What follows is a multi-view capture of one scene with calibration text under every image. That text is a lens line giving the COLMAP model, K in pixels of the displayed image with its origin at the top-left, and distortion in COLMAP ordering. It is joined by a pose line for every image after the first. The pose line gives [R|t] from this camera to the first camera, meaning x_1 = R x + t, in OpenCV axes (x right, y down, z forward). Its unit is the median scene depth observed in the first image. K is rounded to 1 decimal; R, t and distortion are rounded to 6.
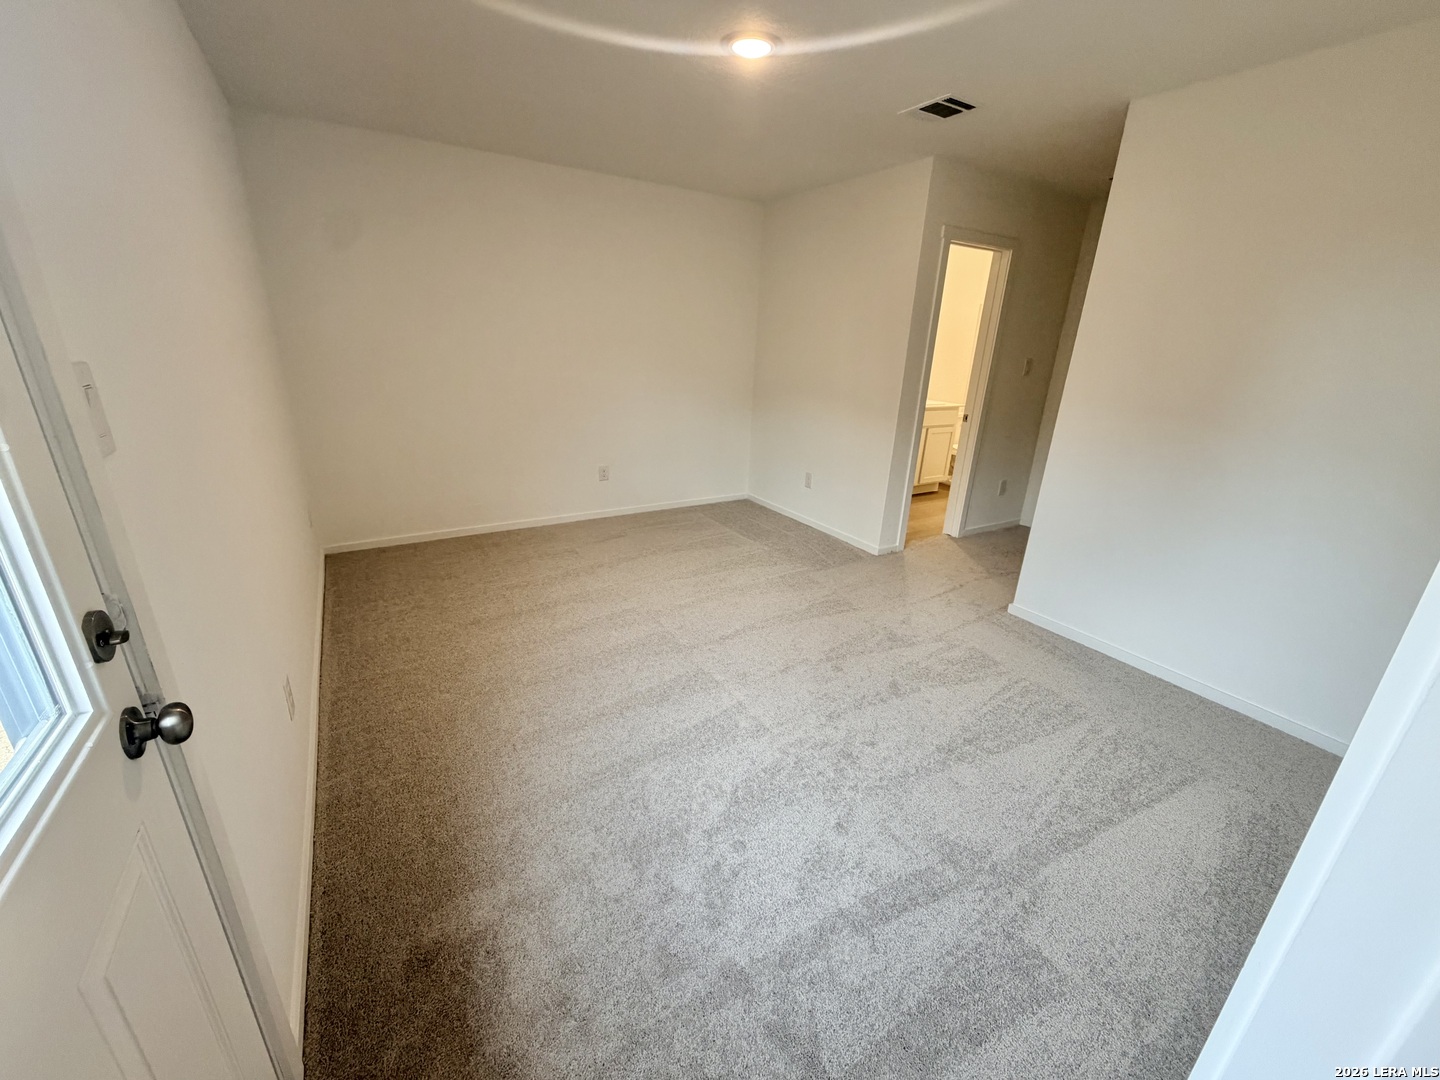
lens RADIAL K [[574.7, 0, 717.4], [0, 574.7, 543.4], [0, 0, 1]] dist [-0.000976, 0.000009]
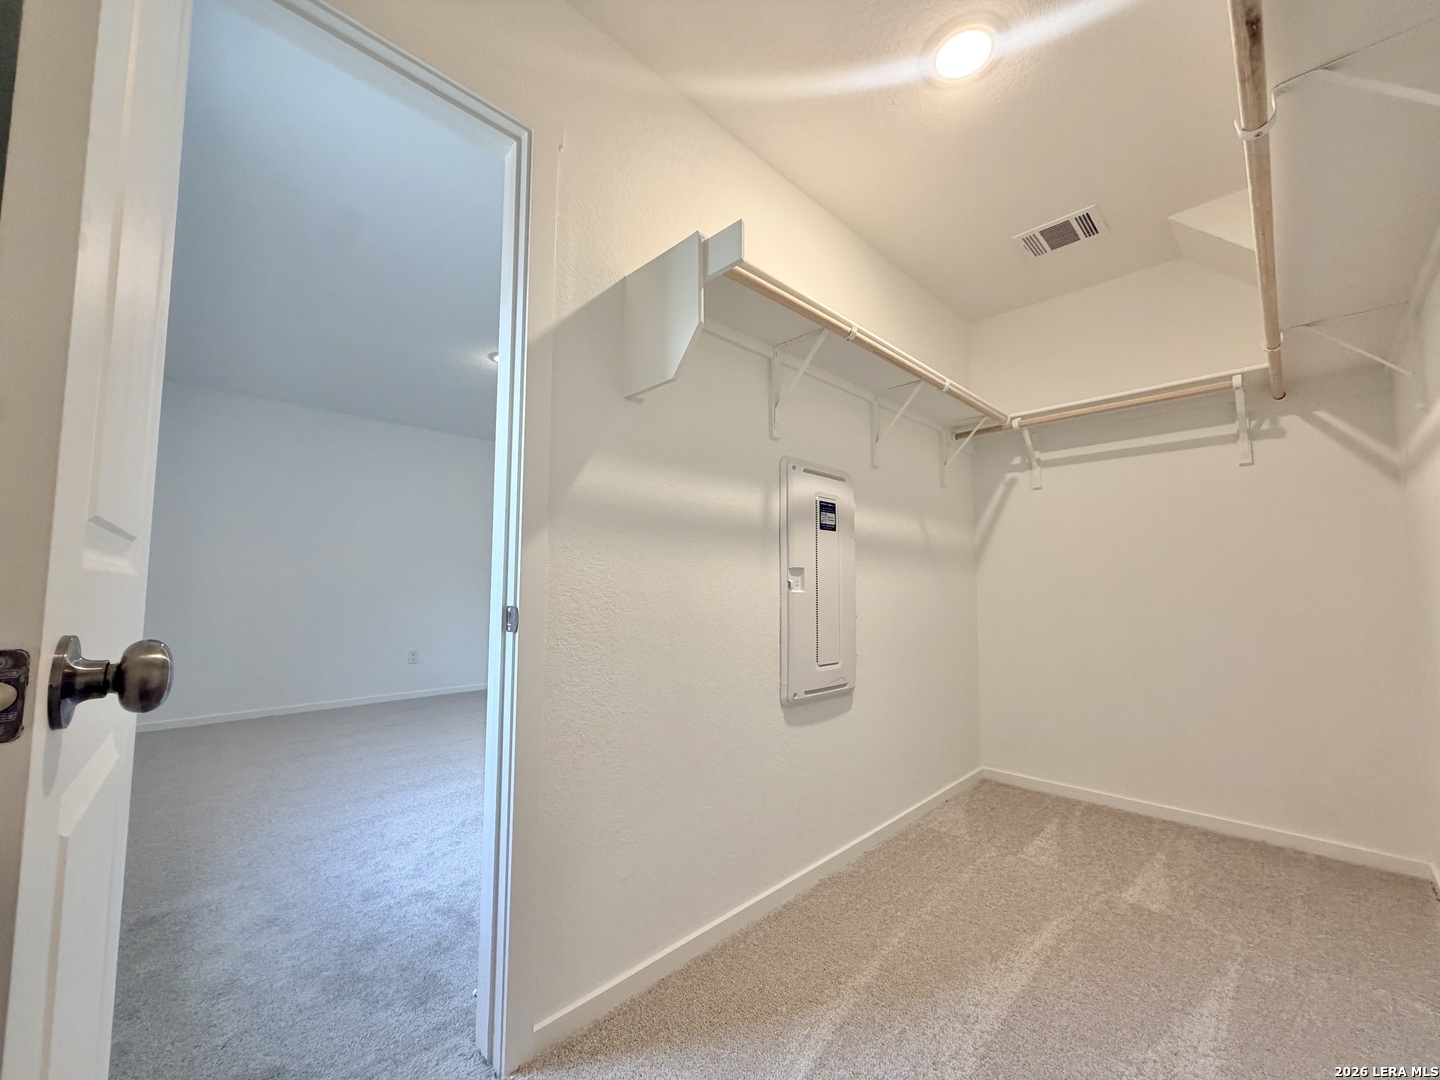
lens RADIAL K [[574.7, 0, 717.4], [0, 574.7, 543.4], [0, 0, 1]] dist [-0.000976, 0.000009]
pose [[0.972719, -0.012735, 0.231637, 0.347838], [0.106644, 0.911282, -0.397734, 0.526637], [-0.206021, 0.411586, 0.887779, -0.590239]]
